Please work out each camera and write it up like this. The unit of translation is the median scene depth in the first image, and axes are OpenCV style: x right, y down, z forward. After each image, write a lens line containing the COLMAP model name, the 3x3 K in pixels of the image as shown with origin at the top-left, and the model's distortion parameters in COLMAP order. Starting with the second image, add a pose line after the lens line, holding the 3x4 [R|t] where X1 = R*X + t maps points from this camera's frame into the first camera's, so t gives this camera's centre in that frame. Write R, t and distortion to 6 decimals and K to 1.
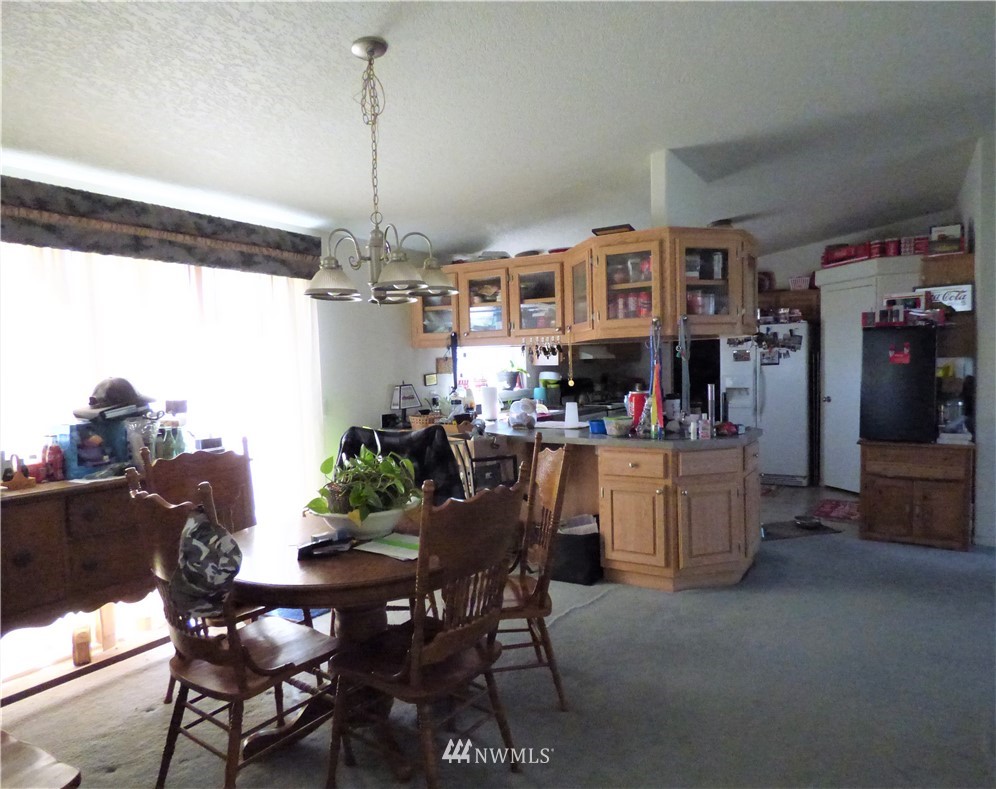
lens RADIAL K [[647.2, 0, 536.5], [0, 647.2, 400.6], [0, 0, 1]] dist [0.022929, -0.000909]
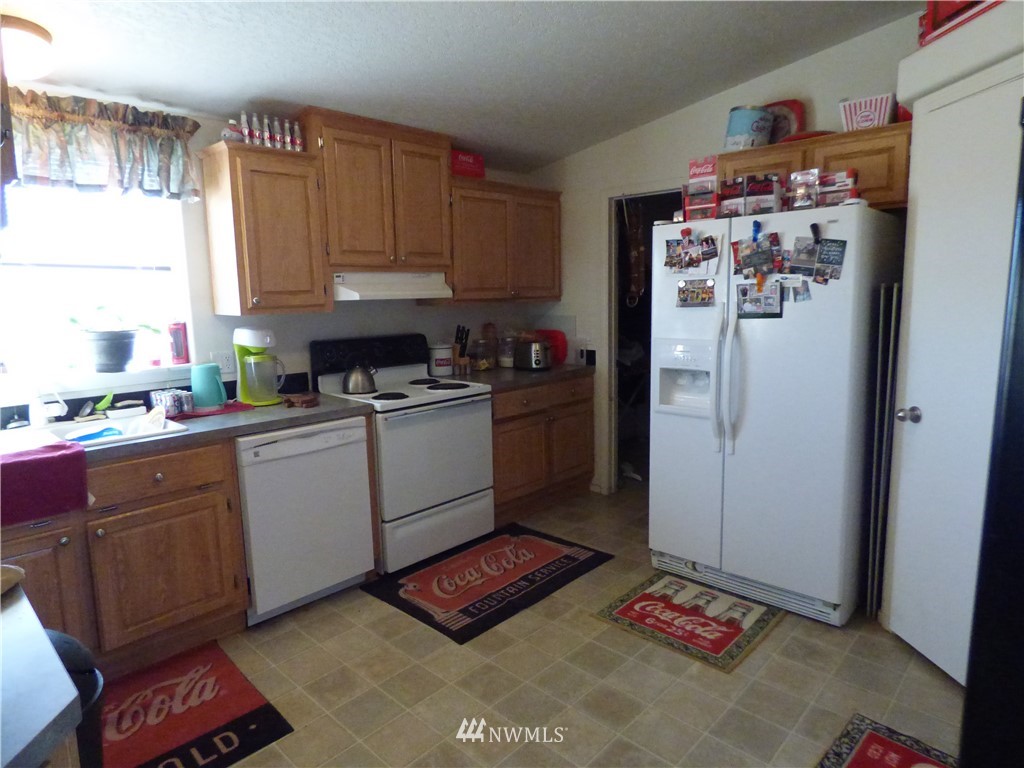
lens RADIAL K [[615.1, 0, 509.7], [0, 615.1, 378.3], [0, 0, 1]] dist [0.020124, -0.005371]
pose [[0.974621, 0.035690, -0.220996, 0.555476], [-0.017385, 0.996295, 0.084228, -0.088732], [0.223183, -0.078248, 0.971631, 1.119495]]
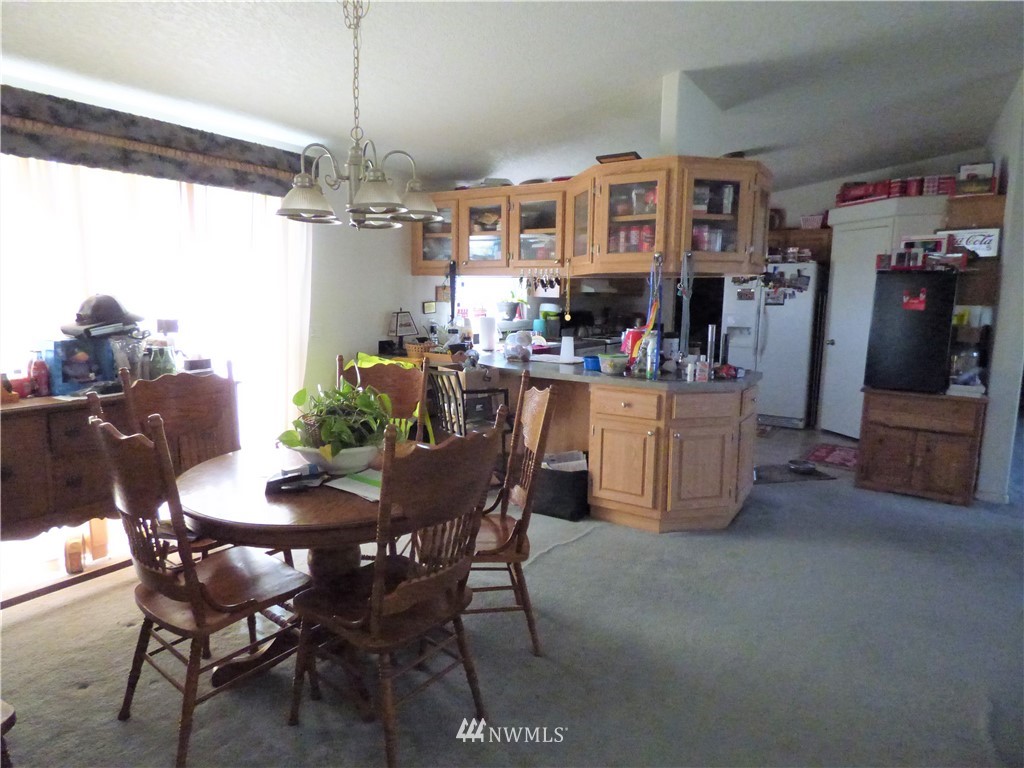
lens RADIAL K [[615.1, 0, 509.6], [0, 615.1, 374.9], [0, 0, 1]] dist [0.020124, -0.005371]
pose [[0.997713, 0.045232, -0.050236, 0.019064], [-0.041272, 0.996157, 0.077256, -0.009648], [0.053537, -0.075006, 0.995745, 0.068150]]
